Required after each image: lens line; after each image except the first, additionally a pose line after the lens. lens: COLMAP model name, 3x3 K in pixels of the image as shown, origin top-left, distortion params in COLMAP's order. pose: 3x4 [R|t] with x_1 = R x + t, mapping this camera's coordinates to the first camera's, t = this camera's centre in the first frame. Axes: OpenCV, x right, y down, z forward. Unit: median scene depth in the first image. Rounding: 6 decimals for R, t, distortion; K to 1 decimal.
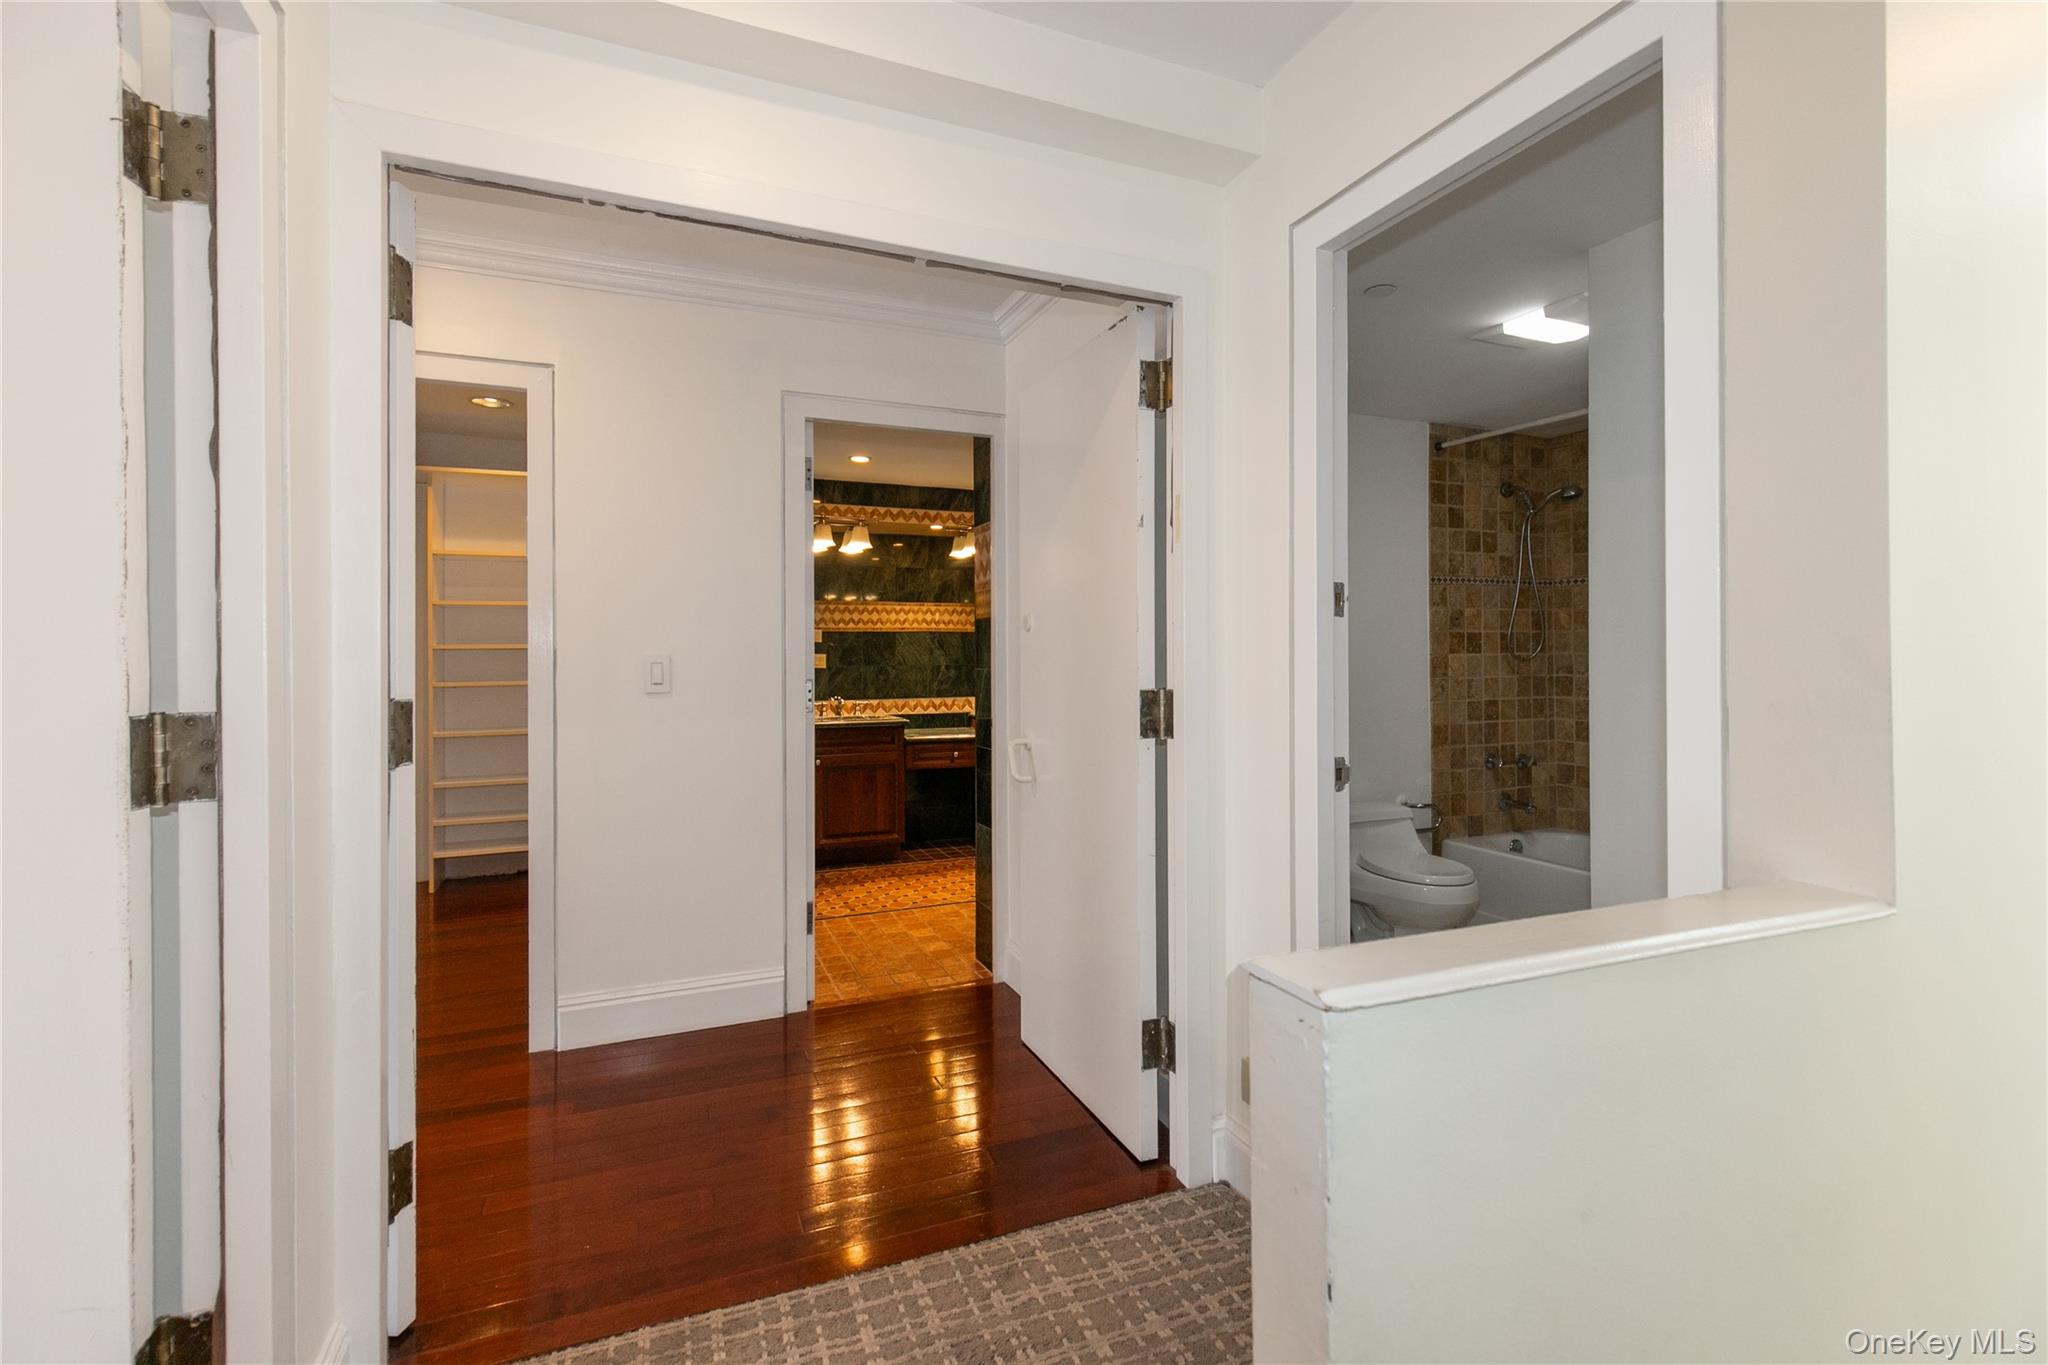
lens RADIAL K [[937.8, 0, 1027.2], [0, 937.8, 671.3], [0, 0, 1]] dist [0.009206, -0.000599]
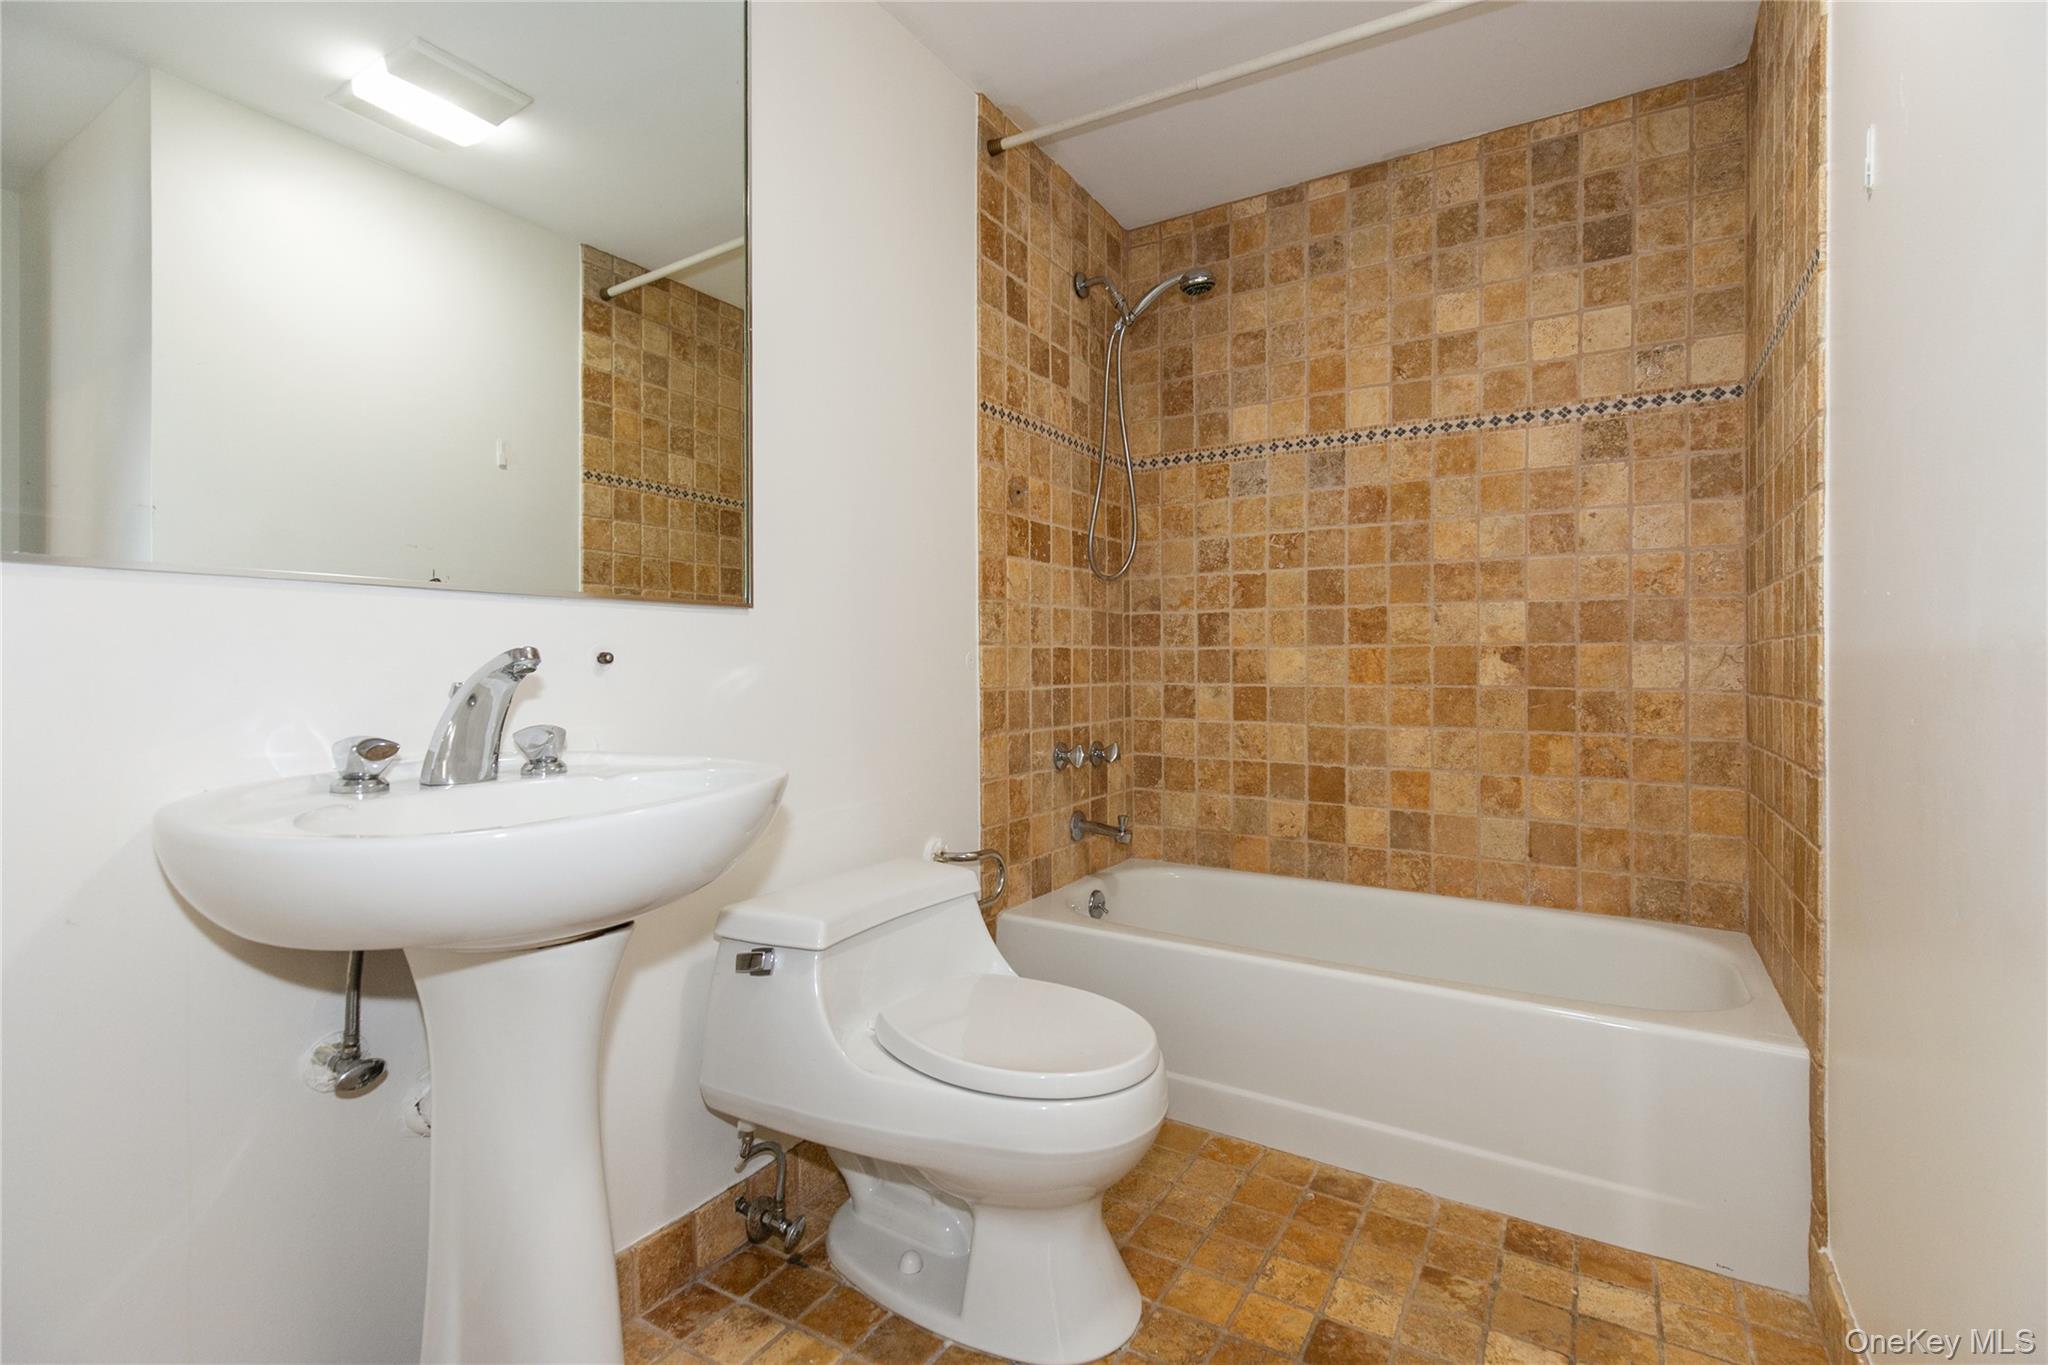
lens RADIAL K [[937.8, 0, 1021.6], [0, 937.8, 668.2], [0, 0, 1]] dist [0.009206, -0.000599]
pose [[0.827418, 0.003678, 0.561575, 0.160269], [-0.002006, 0.999992, -0.003593, 0.045205], [-0.561583, 0.001846, 0.827418, 0.555675]]
